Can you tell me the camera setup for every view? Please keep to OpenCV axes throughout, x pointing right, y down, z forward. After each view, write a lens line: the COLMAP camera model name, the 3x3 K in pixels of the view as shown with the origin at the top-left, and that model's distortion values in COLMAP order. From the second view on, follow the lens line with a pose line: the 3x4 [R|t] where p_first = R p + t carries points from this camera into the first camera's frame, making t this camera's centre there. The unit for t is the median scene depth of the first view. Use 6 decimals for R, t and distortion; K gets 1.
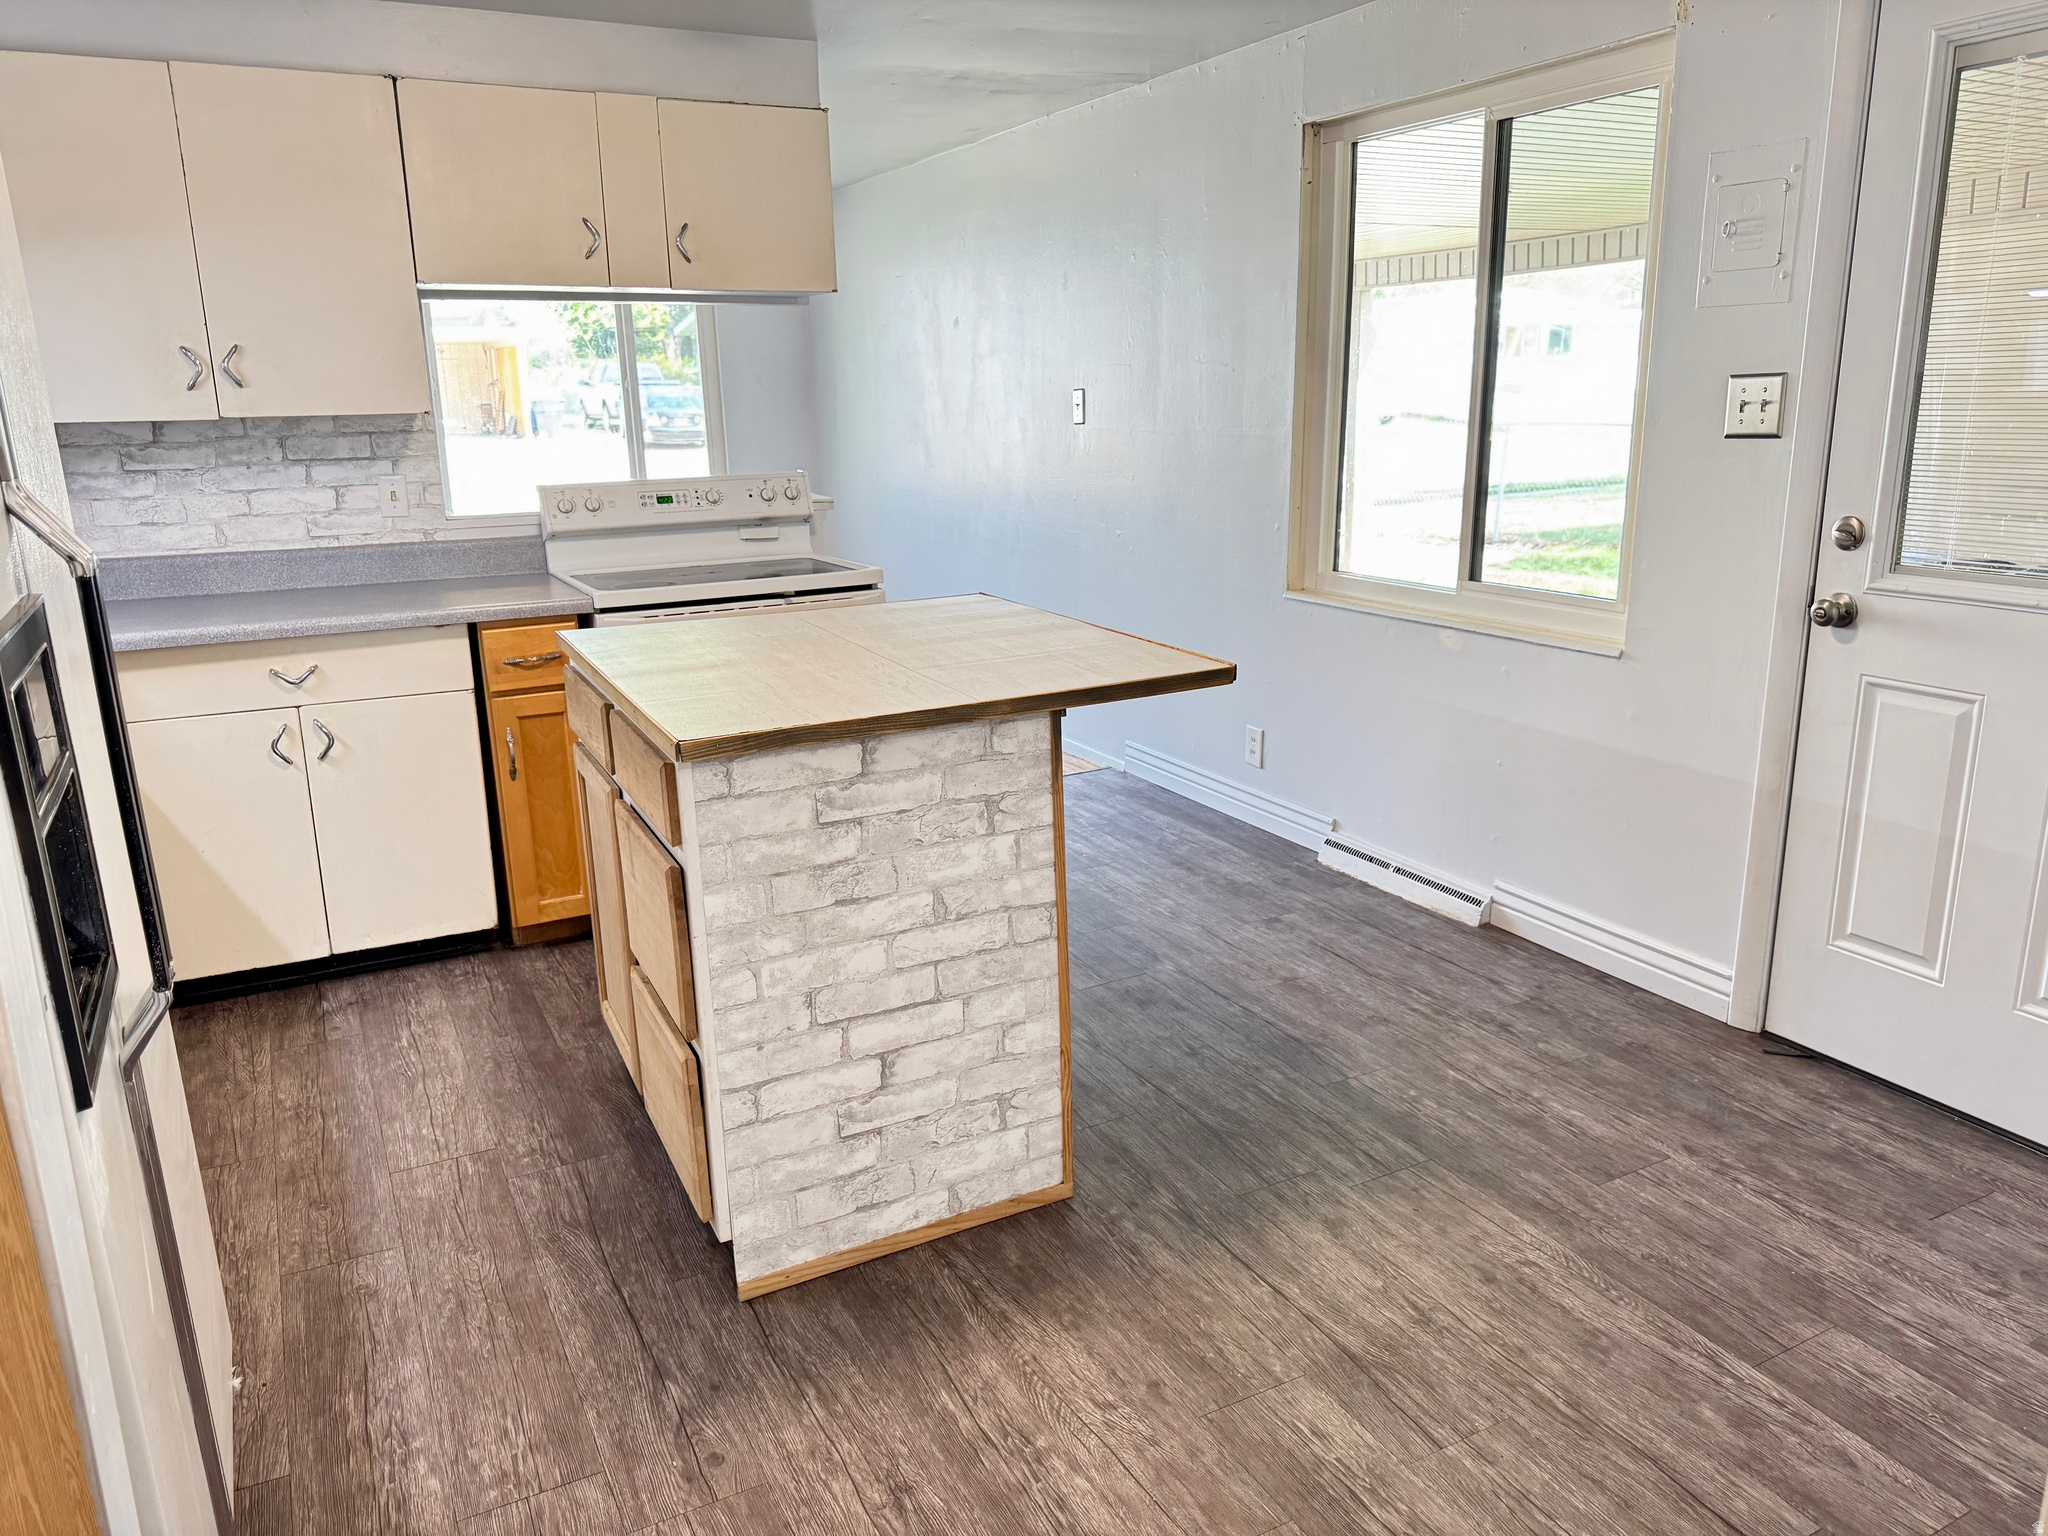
lens RADIAL K [[1463.5, 0, 1032.4], [0, 1463.5, 747.7], [0, 0, 1]] dist [0.034882, -0.022176]
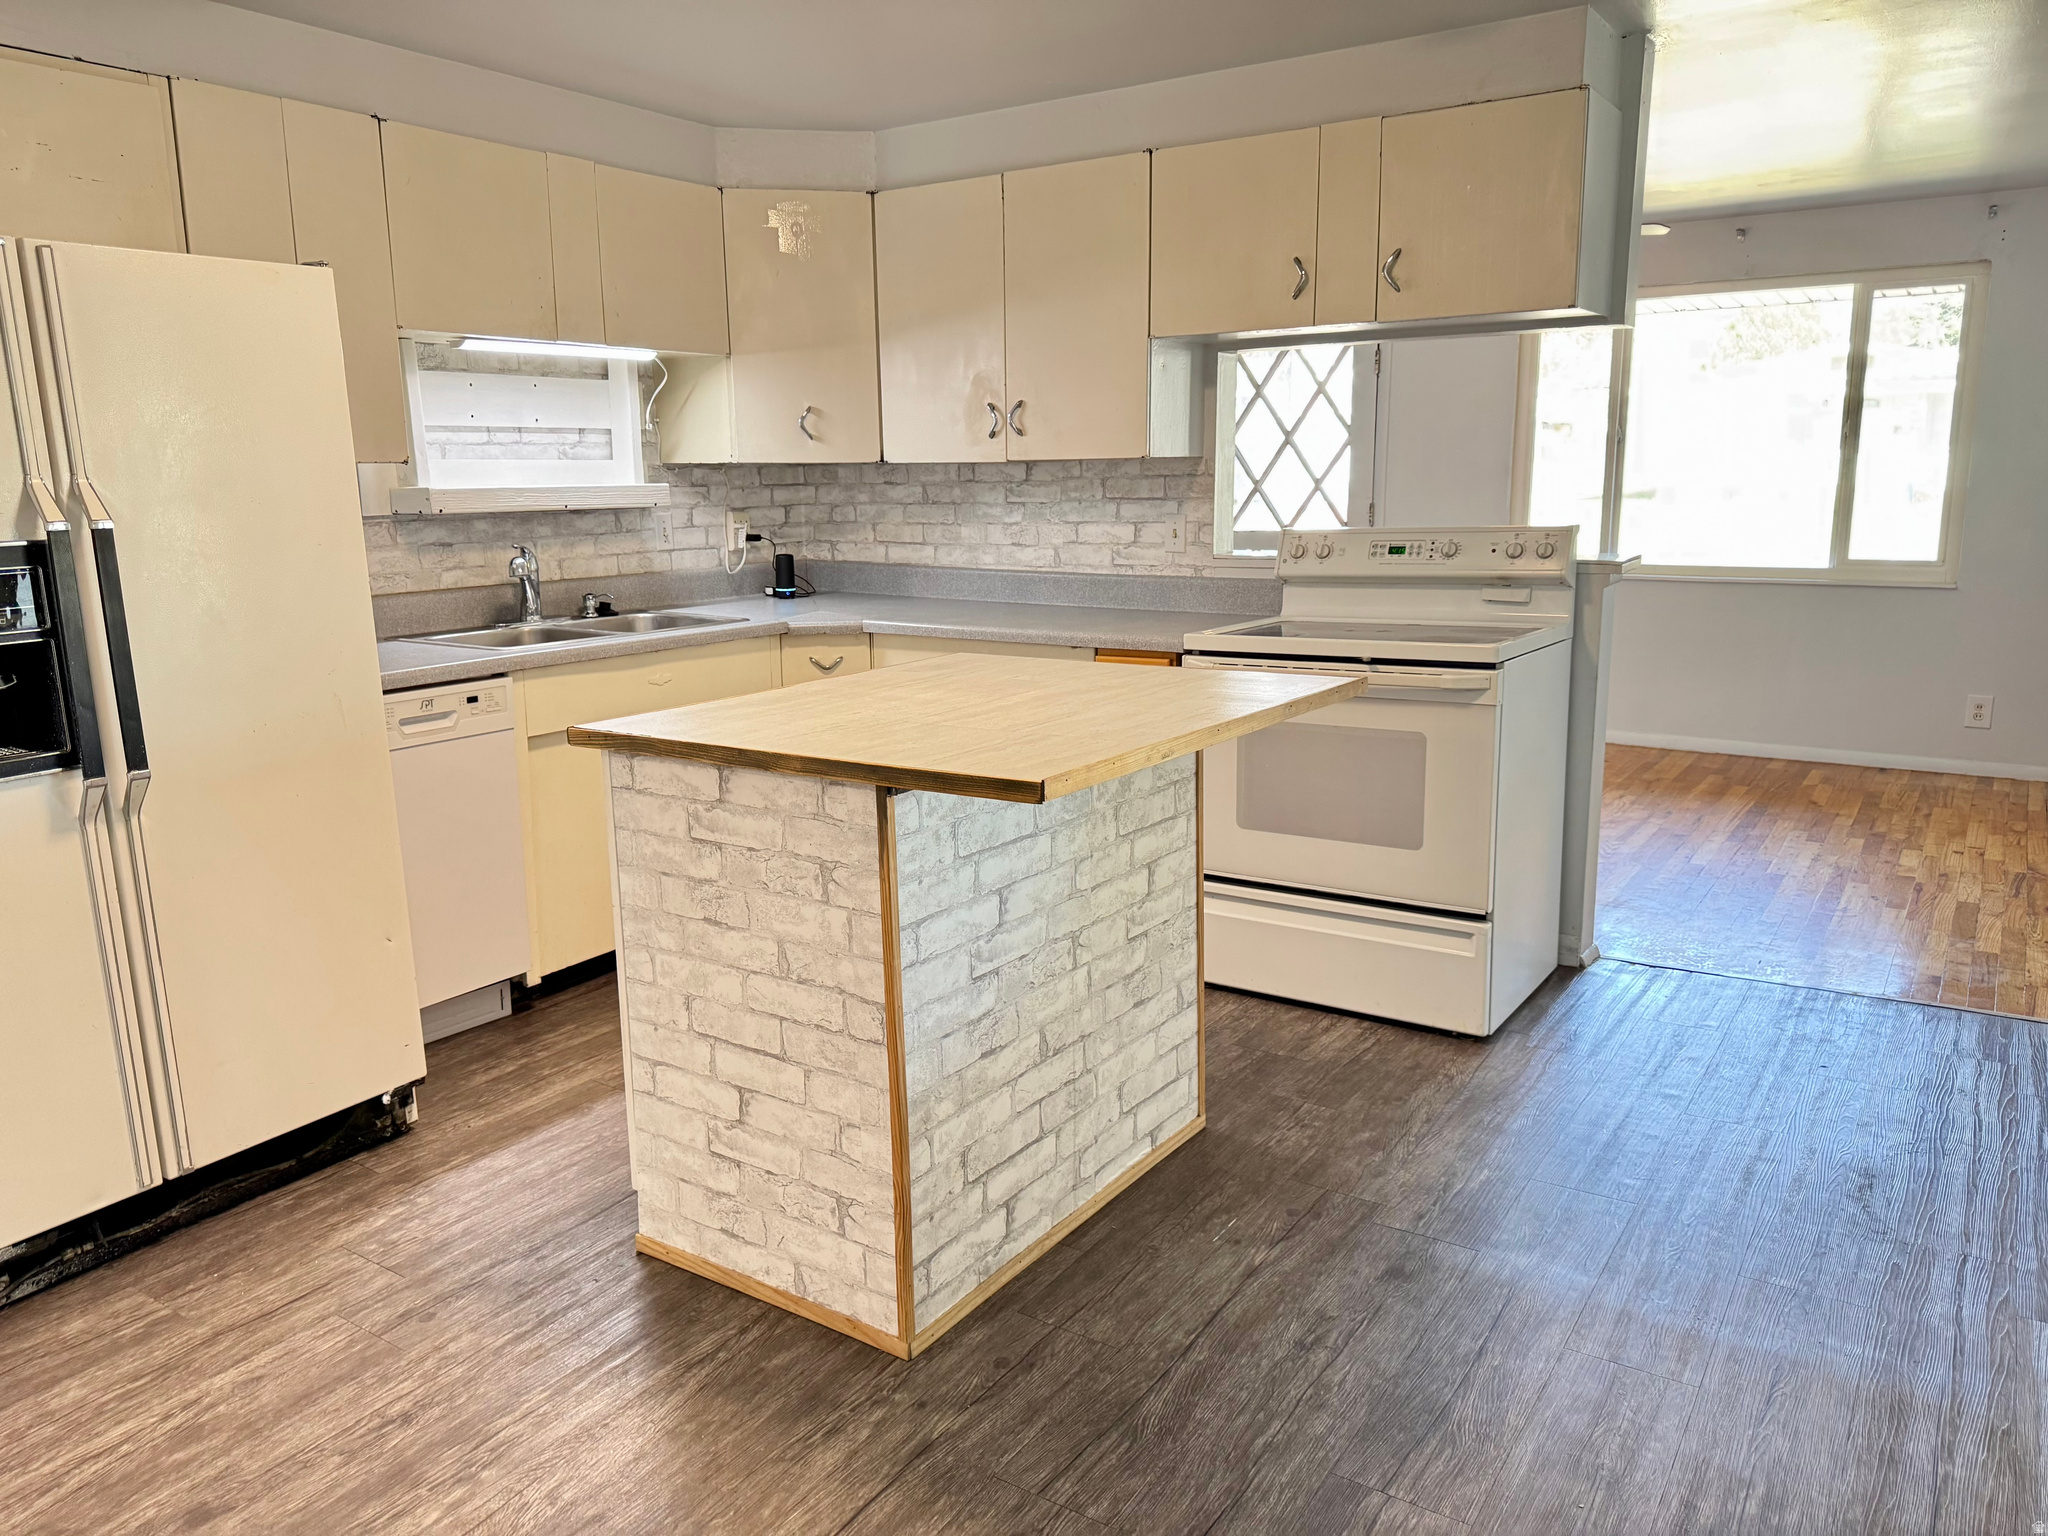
lens RADIAL K [[1463.5, 0, 1015.9], [0, 1463.5, 747.0], [0, 0, 1]] dist [0.034882, -0.022176]
pose [[0.457747, 0.172506, -0.872187, 0.771995], [-0.205613, 0.974942, 0.084919, -0.131868], [0.864980, 0.140461, 0.481746, 0.622209]]
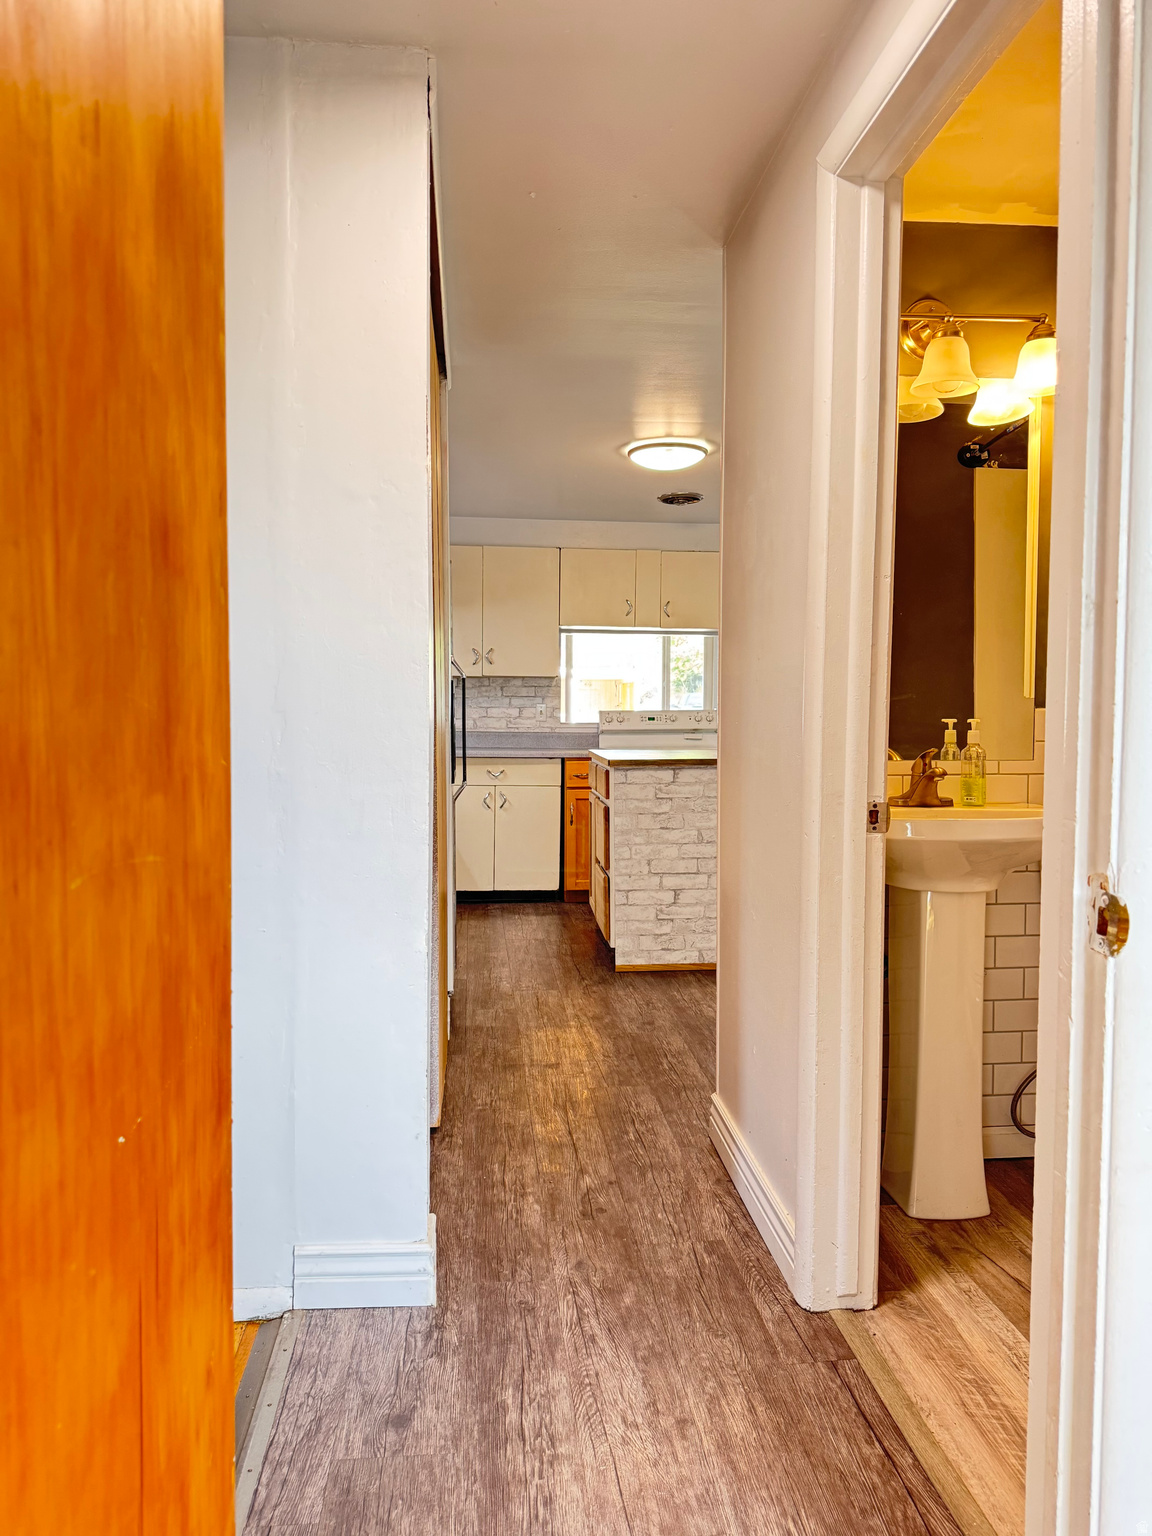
lens RADIAL K [[1097.6, 0, 585.0], [0, 1097.6, 763.5], [0, 0, 1]] dist [0.034882, -0.022176]
pose [[0.928109, 0.038561, -0.370307, 0.462181], [-0.111844, 0.977559, -0.178520, 0.345477], [0.355113, 0.207103, 0.911594, -0.907649]]
